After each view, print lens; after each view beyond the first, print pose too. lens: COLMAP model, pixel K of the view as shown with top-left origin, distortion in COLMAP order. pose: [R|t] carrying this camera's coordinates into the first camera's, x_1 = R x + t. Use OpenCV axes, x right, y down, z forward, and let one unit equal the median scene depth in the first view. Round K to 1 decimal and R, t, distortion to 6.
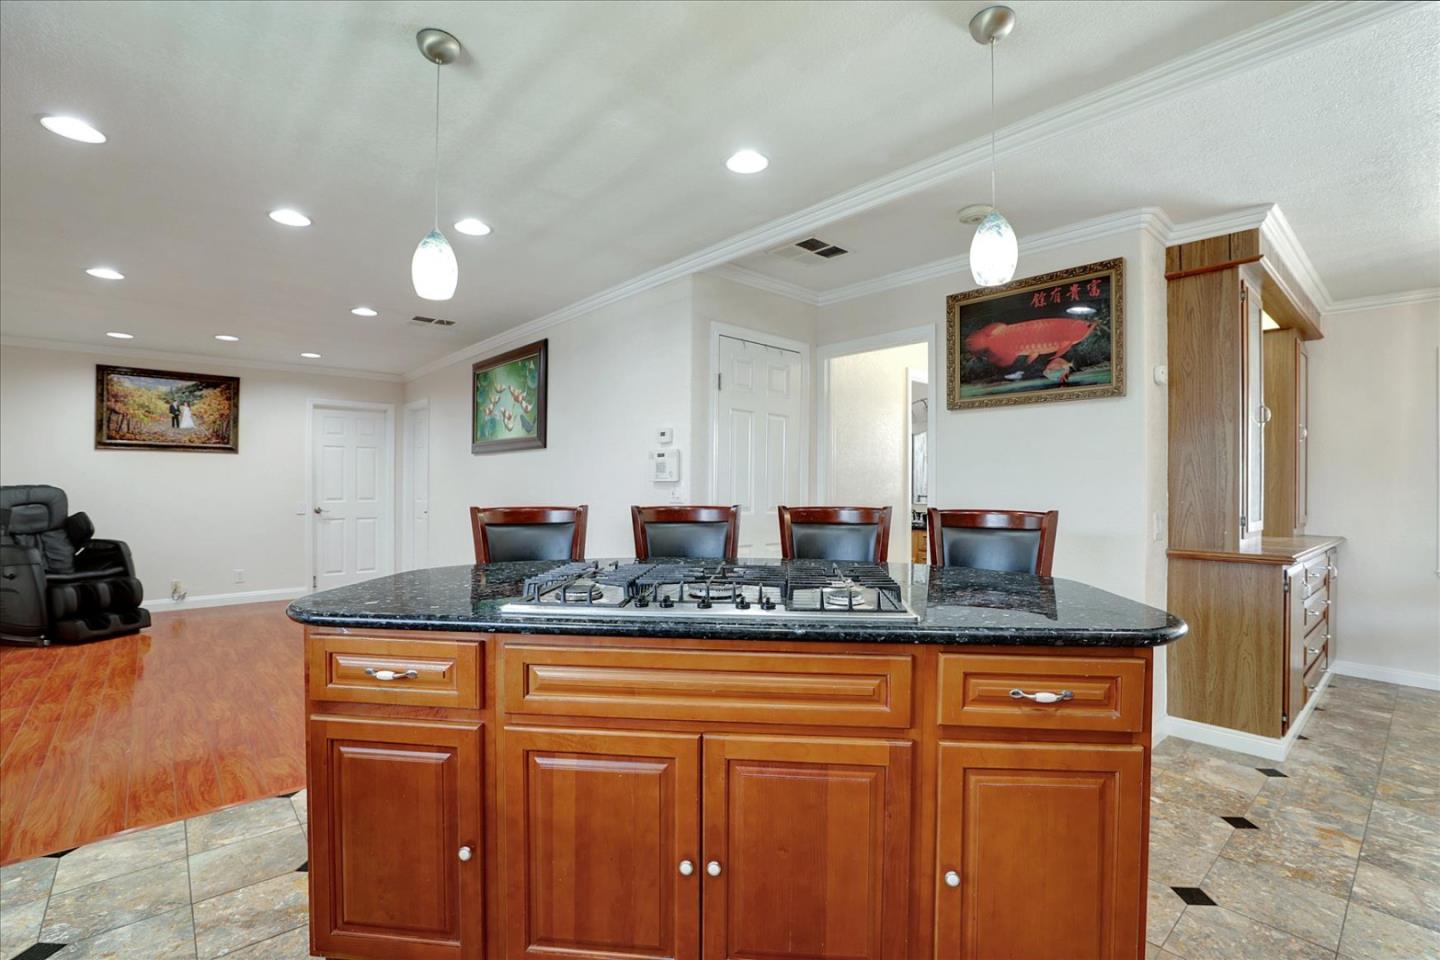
lens RADIAL K [[659.8, 0, 728.2], [0, 659.8, 484.1], [0, 0, 1]] dist [-0.046977, 0.013766]
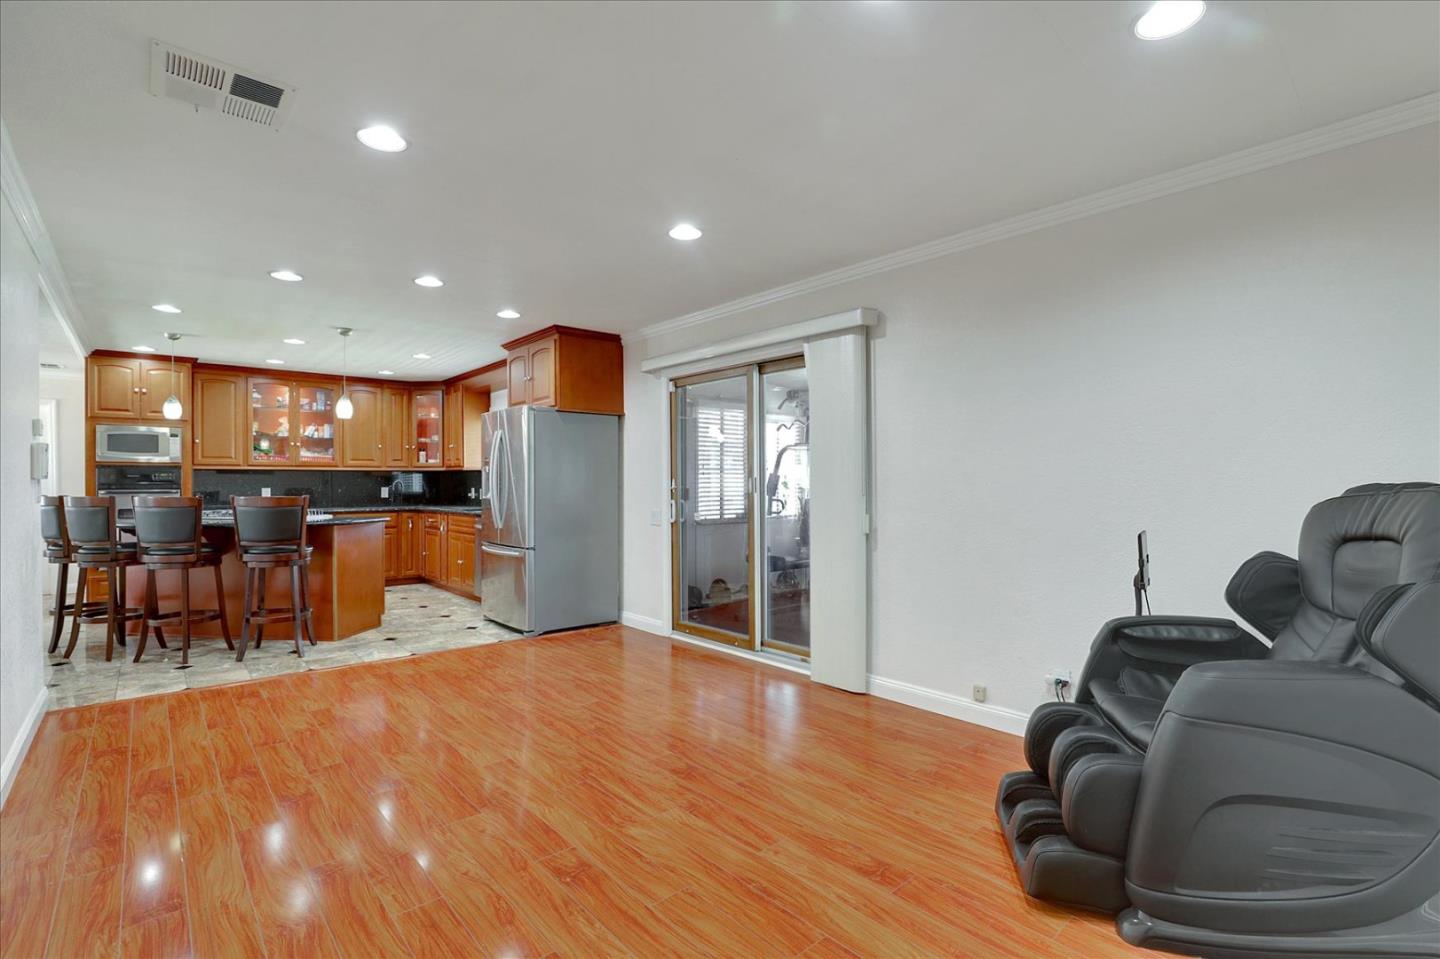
lens RADIAL K [[659.8, 0, 728.2], [0, 659.8, 483.6], [0, 0, 1]] dist [-0.046977, 0.013766]
pose [[-0.999992, 0.000266, -0.003939, -0.697124], [0.000261, 0.999999, 0.001180, 0.000865], [0.003940, 0.001179, -0.999992, 1.265613]]
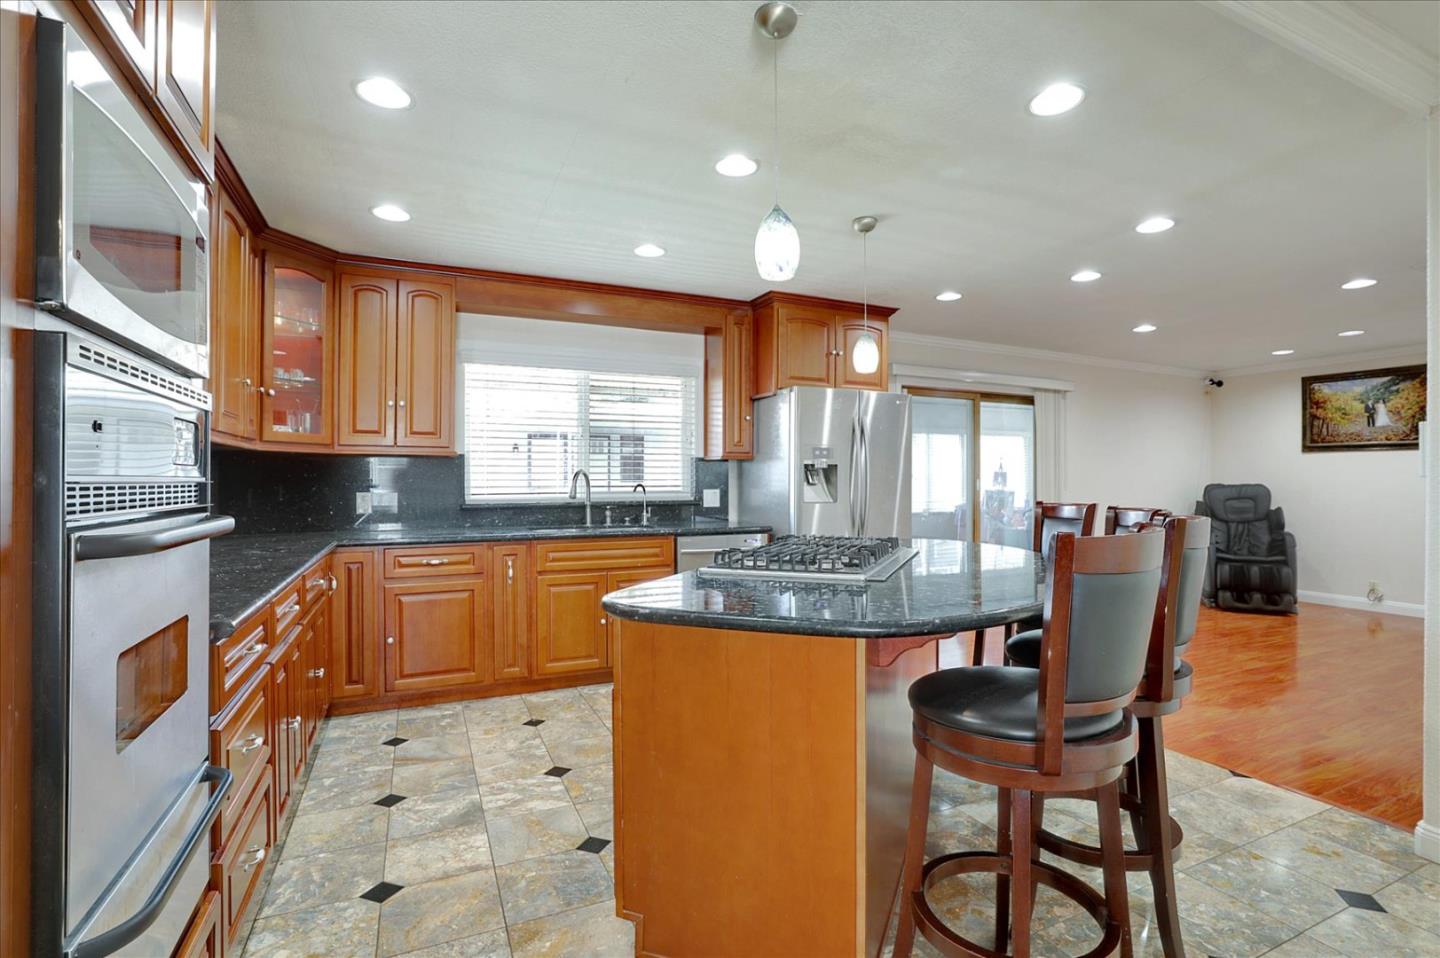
lens RADIAL K [[675.0, 0, 730.9], [0, 675.0, 474.2], [0, 0, 1]] dist [-0.052497, 0.018131]
pose [[-0.289240, -0.013075, -0.957167, 0.431375], [-0.002474, 0.999914, -0.012911, 0.001501], [0.957253, -0.001366, -0.289247, 0.380226]]
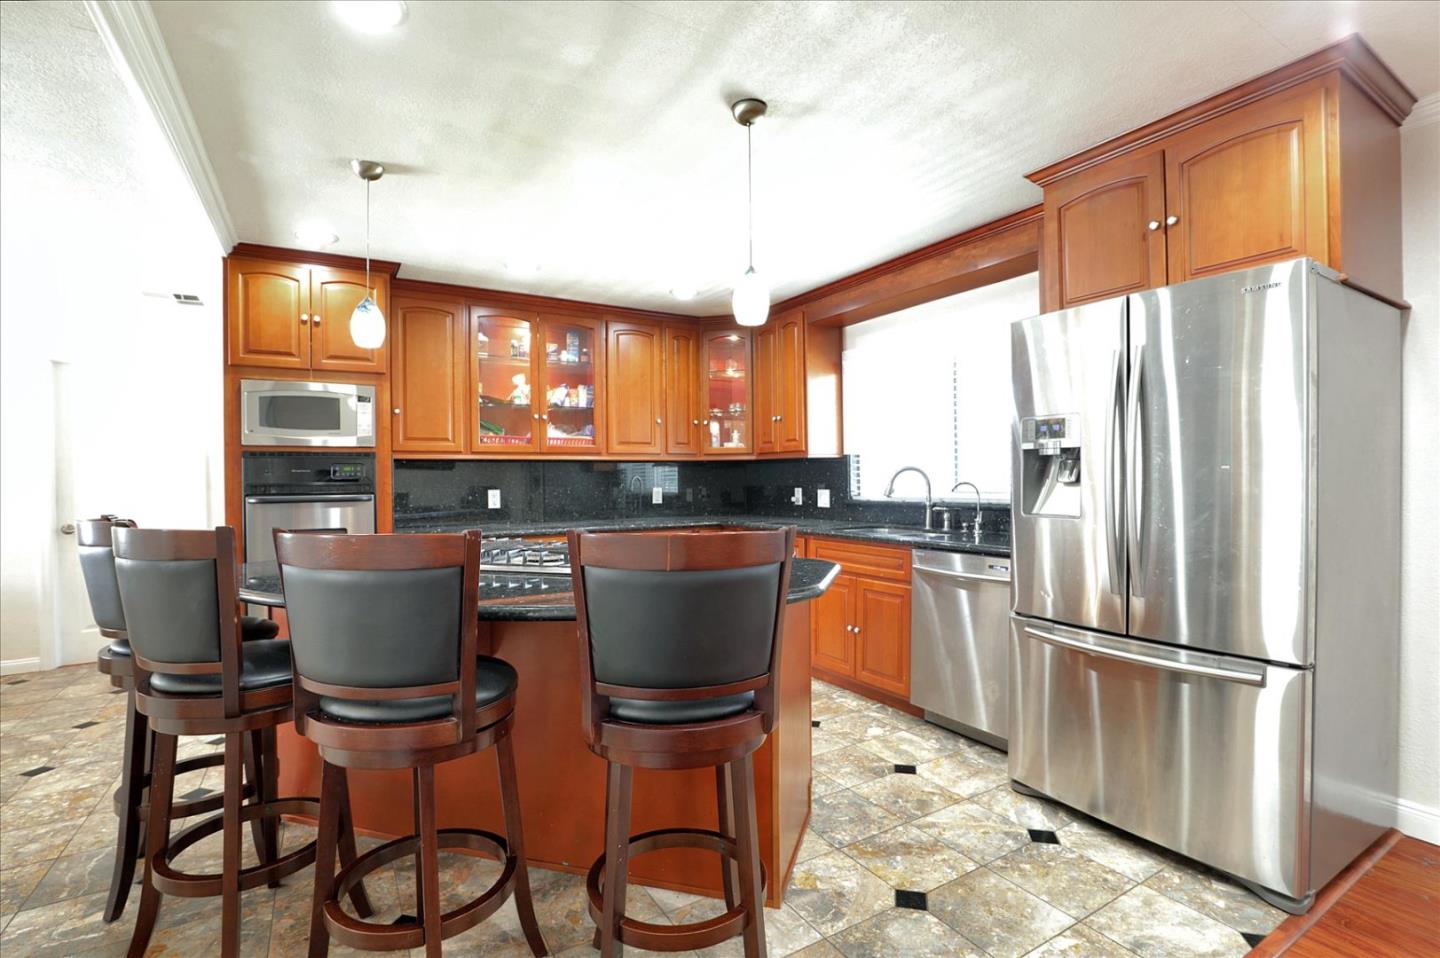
lens RADIAL K [[666.3, 0, 727.2], [0, 666.3, 484.2], [0, 0, 1]] dist [-0.050788, 0.017184]
pose [[-0.983038, 0.004314, 0.183349, -0.203998], [0.006168, 0.999935, 0.009543, -0.002247], [-0.183296, 0.010512, -0.983002, 0.712577]]
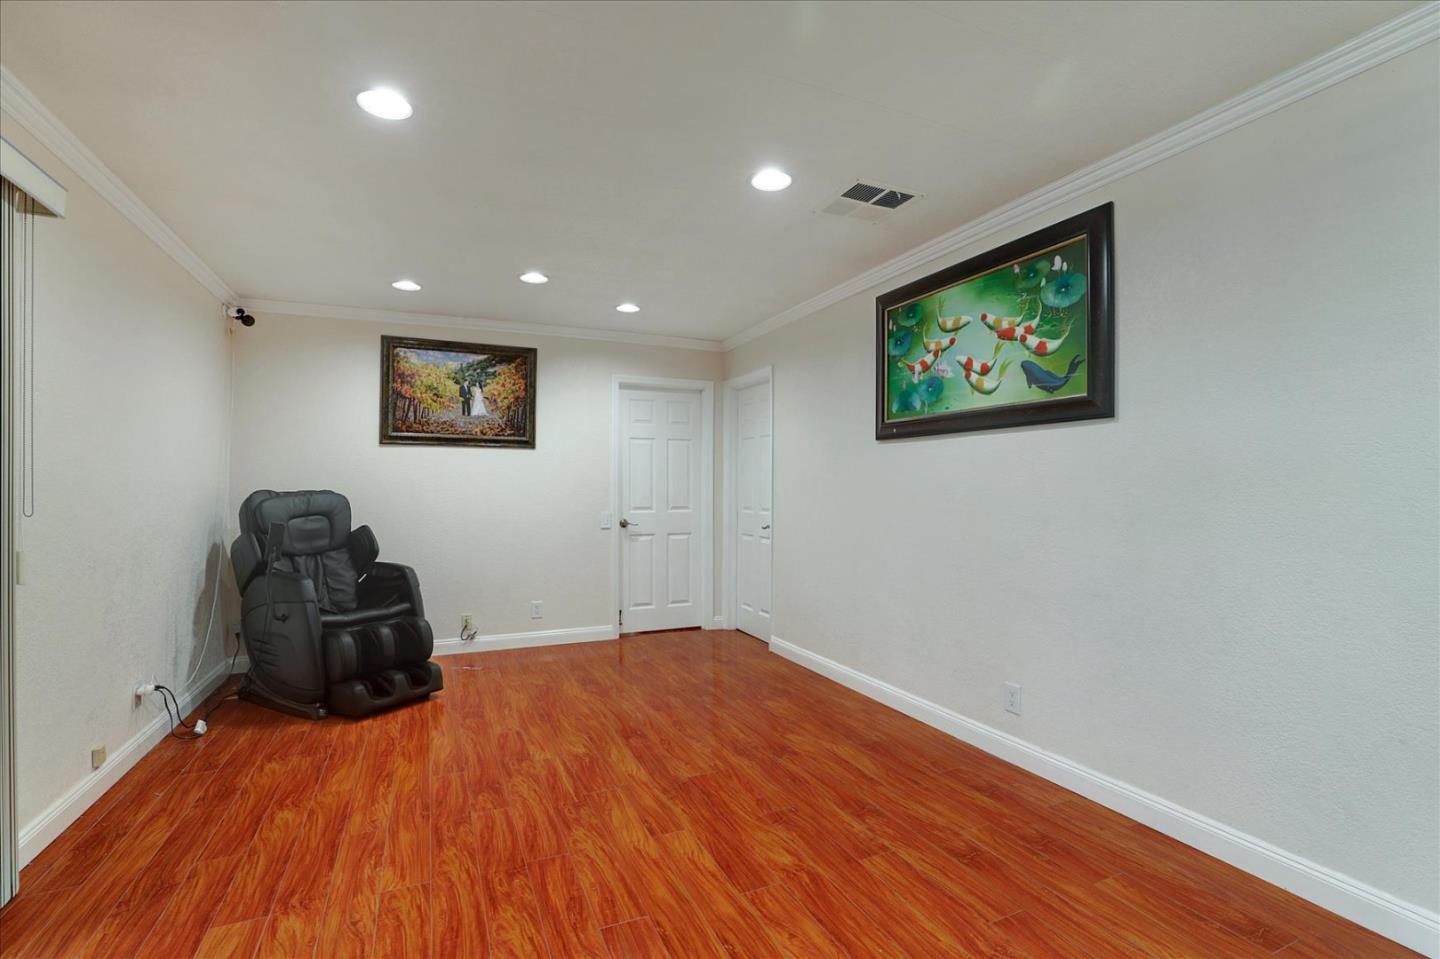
lens RADIAL K [[666.3, 0, 727.2], [0, 666.3, 484.7], [0, 0, 1]] dist [-0.050788, 0.017184]
pose [[0.952621, -0.002696, -0.304149, -0.358081], [0.001502, 0.999990, -0.004157, -0.001417], [0.304158, 0.003503, 0.952615, 0.378348]]
